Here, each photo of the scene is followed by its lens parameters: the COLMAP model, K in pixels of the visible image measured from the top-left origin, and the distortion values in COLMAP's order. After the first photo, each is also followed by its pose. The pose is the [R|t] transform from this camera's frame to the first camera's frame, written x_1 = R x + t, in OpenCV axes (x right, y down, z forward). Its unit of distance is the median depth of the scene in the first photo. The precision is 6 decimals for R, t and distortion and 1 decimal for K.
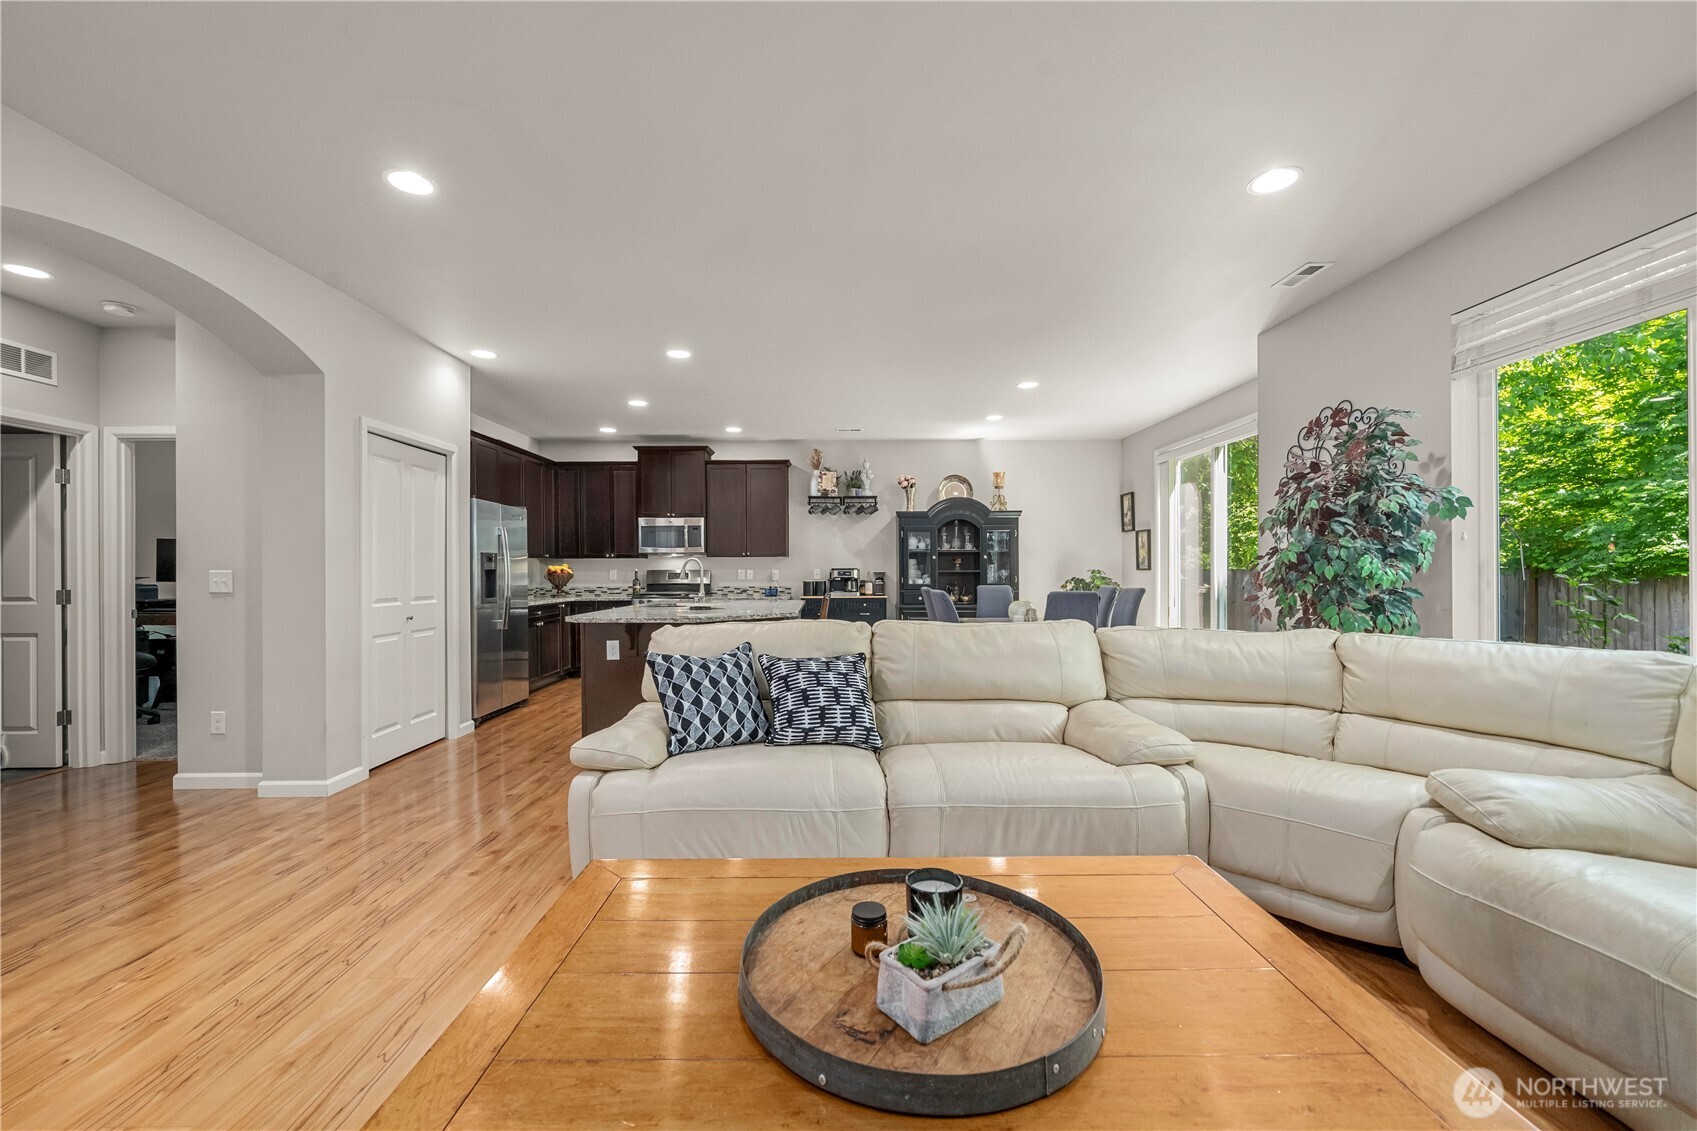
lens RADIAL K [[672.9, 0, 836.0], [0, 672.9, 569.9], [0, 0, 1]] dist [-0.001805, -0.000012]
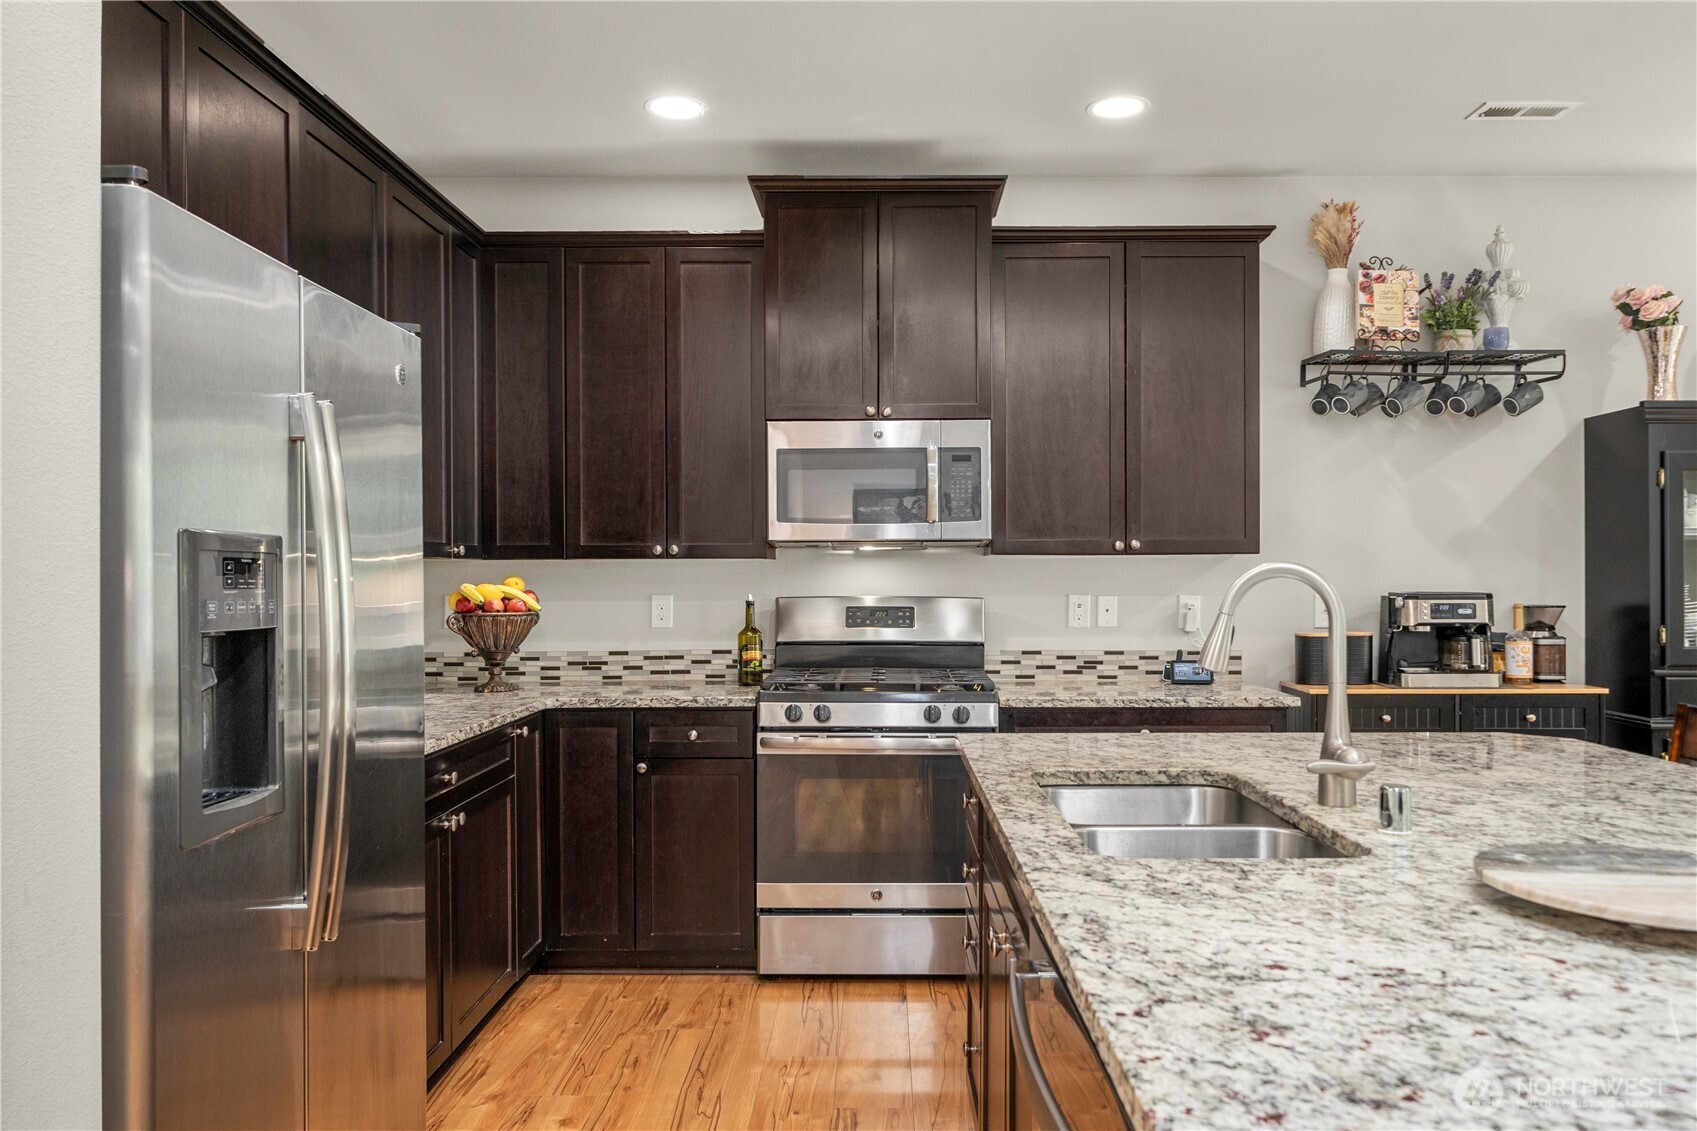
lens RADIAL K [[1178.1, 0, 855.2], [0, 1178.1, 577.1], [0, 0, 1]] dist [-0.007081, -0.001714]
pose [[0.999939, 0.000997, -0.010971, -0.244377], [-0.000950, 0.999990, 0.004292, -0.011302], [0.010975, -0.004281, 0.999931, 0.476018]]
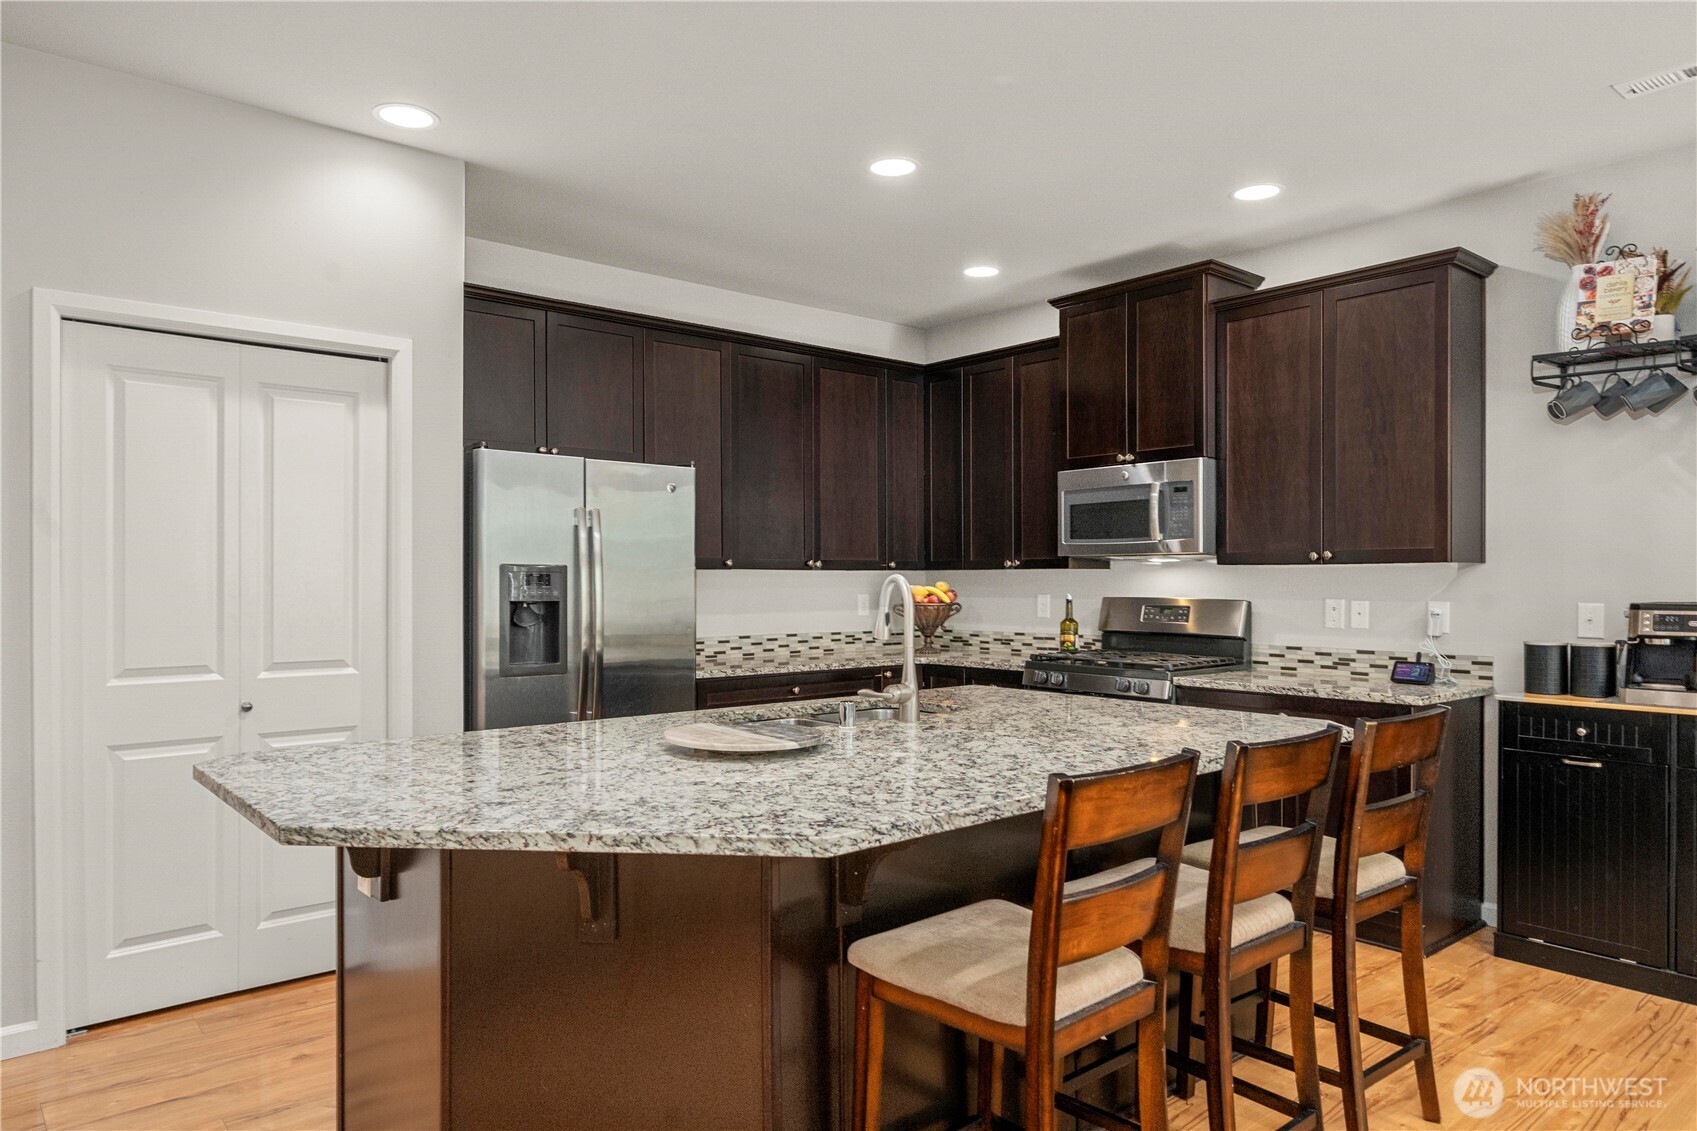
lens RADIAL K [[1067.9, 0, 845.4], [0, 1067.9, 574.3], [0, 0, 1]] dist [-0.005658, -0.000602]
pose [[0.646879, 0.000354, -0.762593, 0.118888], [-0.002069, 0.999997, -0.001291, -0.012661], [0.762590, 0.002412, 0.646877, 0.466336]]
